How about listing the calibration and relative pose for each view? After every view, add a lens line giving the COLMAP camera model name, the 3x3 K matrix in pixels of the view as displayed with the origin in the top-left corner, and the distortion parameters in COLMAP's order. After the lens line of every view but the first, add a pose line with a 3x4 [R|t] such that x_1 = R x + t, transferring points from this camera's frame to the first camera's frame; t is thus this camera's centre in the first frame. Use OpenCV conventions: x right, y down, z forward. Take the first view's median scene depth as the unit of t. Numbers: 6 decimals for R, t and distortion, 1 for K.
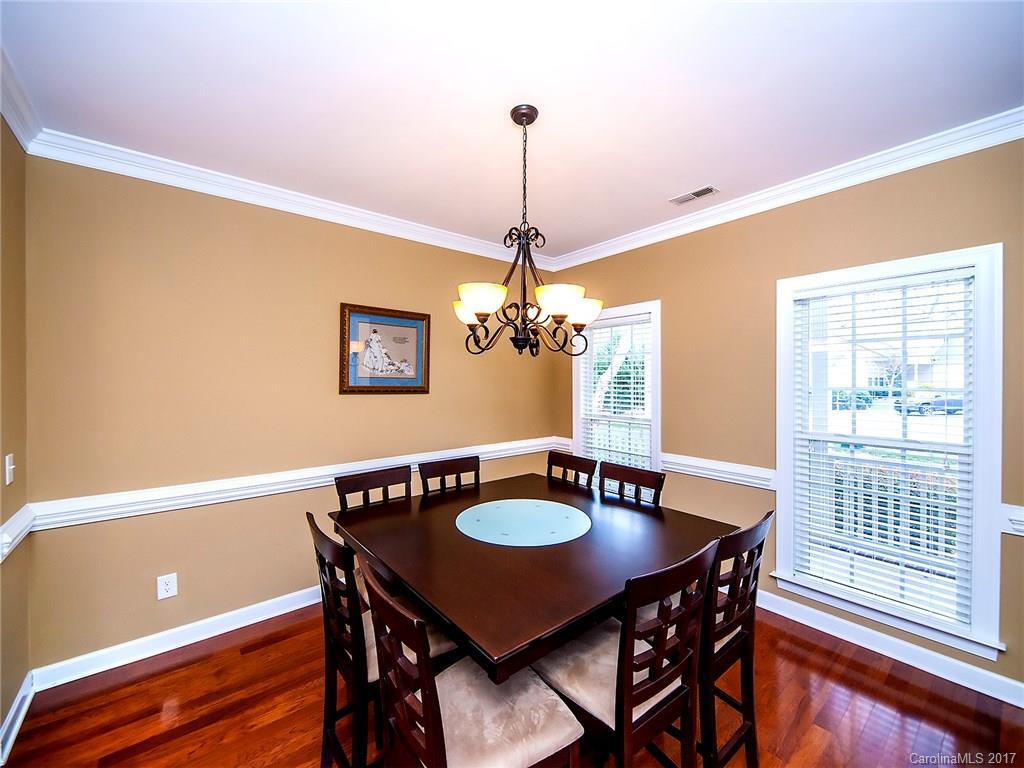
lens RADIAL K [[414.4, 0, 512.0], [0, 414.4, 384.0], [0, 0, 1]] dist [0.002130, 0.000066]
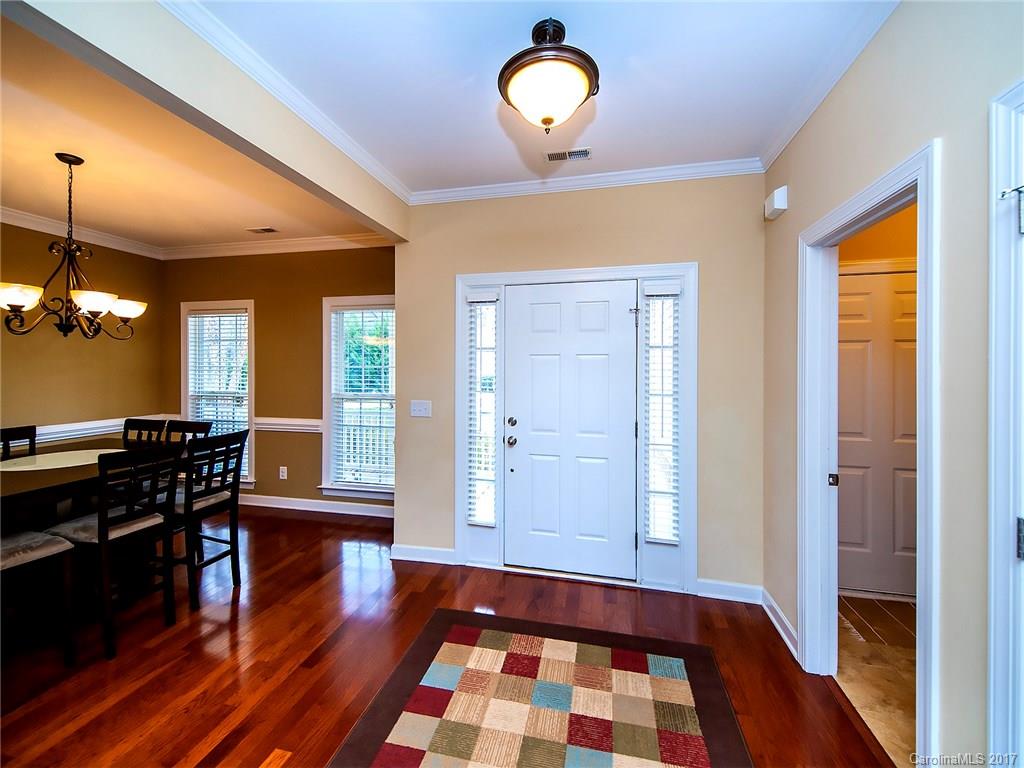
lens RADIAL K [[418.1, 0, 505.1], [0, 418.1, 369.4], [0, 0, 1]] dist [0.002470, 0.000067]
pose [[0.787054, 0.002182, 0.616881, 0.233646], [0.000739, 0.999990, -0.004480, 0.031846], [-0.616884, 0.003982, 0.787044, -0.723144]]
